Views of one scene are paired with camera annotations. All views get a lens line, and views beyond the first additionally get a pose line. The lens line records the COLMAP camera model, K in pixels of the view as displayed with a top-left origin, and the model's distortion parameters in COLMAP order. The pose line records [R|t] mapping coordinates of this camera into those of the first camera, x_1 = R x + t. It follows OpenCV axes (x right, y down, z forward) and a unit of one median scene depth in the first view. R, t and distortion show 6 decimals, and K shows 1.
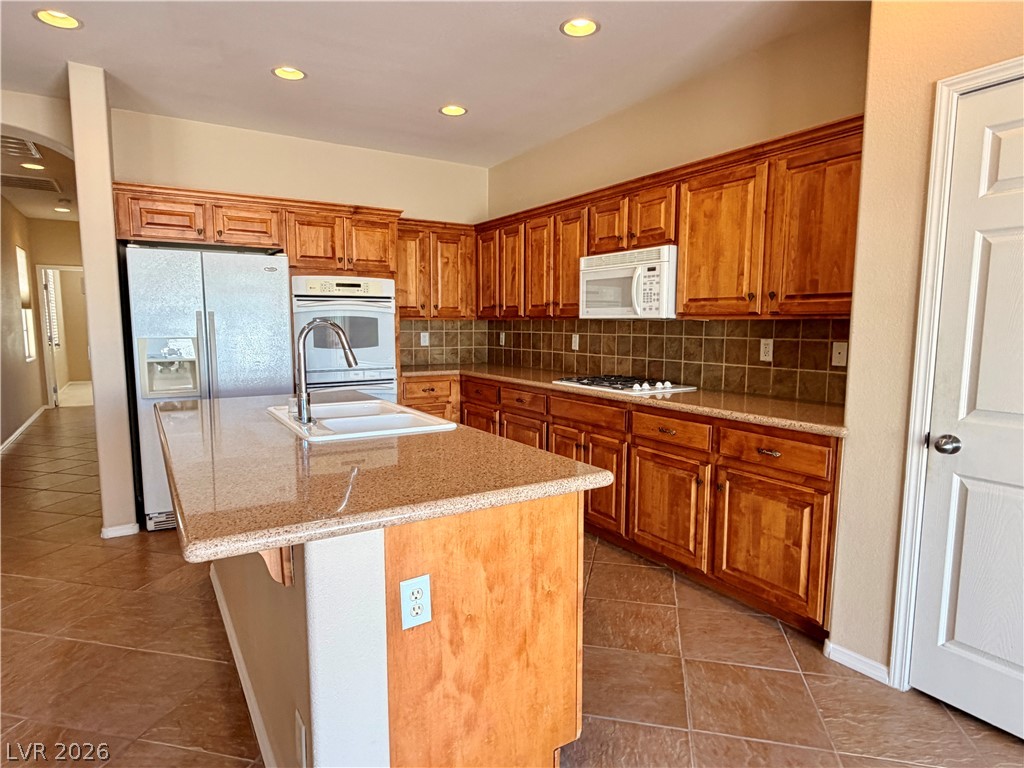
lens RADIAL K [[589.4, 0, 512.0], [0, 589.4, 384.0], [0, 0, 1]] dist [0.004248, 0.001303]
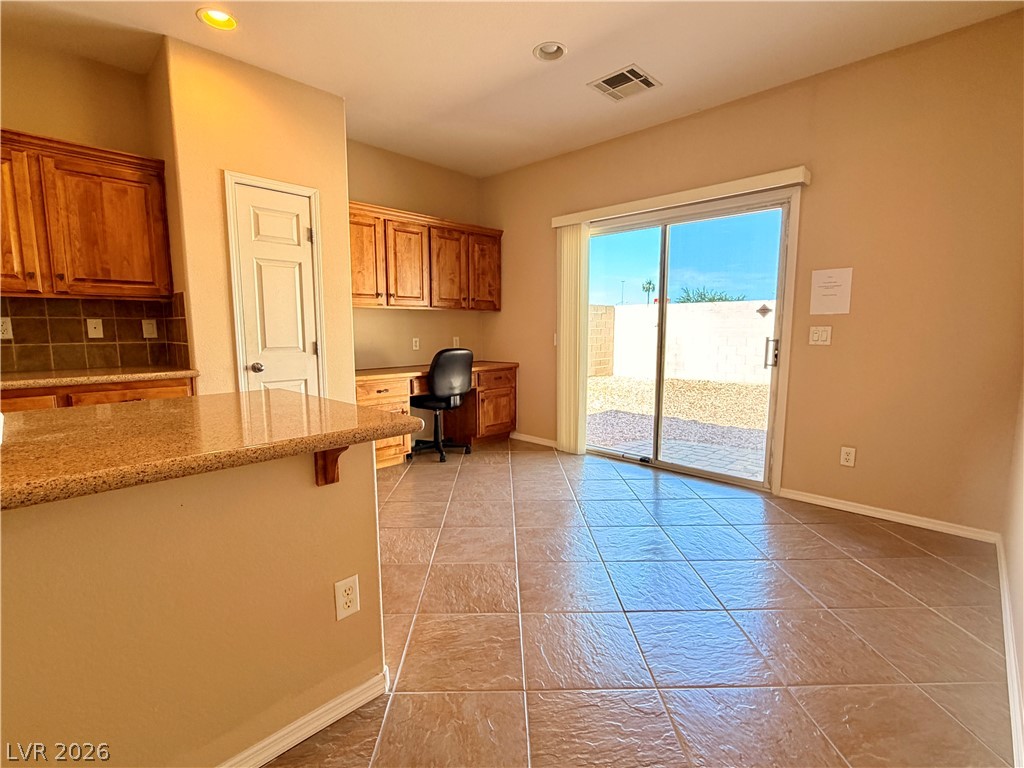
lens RADIAL K [[481.8, 0, 512.0], [0, 481.8, 384.0], [0, 0, 1]] dist [-0.002242, -0.000896]
pose [[-0.233813, -0.118641, 0.965016, -0.716983], [0.100207, 0.984301, 0.145291, 0.007297], [-0.967104, 0.130672, -0.218254, 0.398611]]
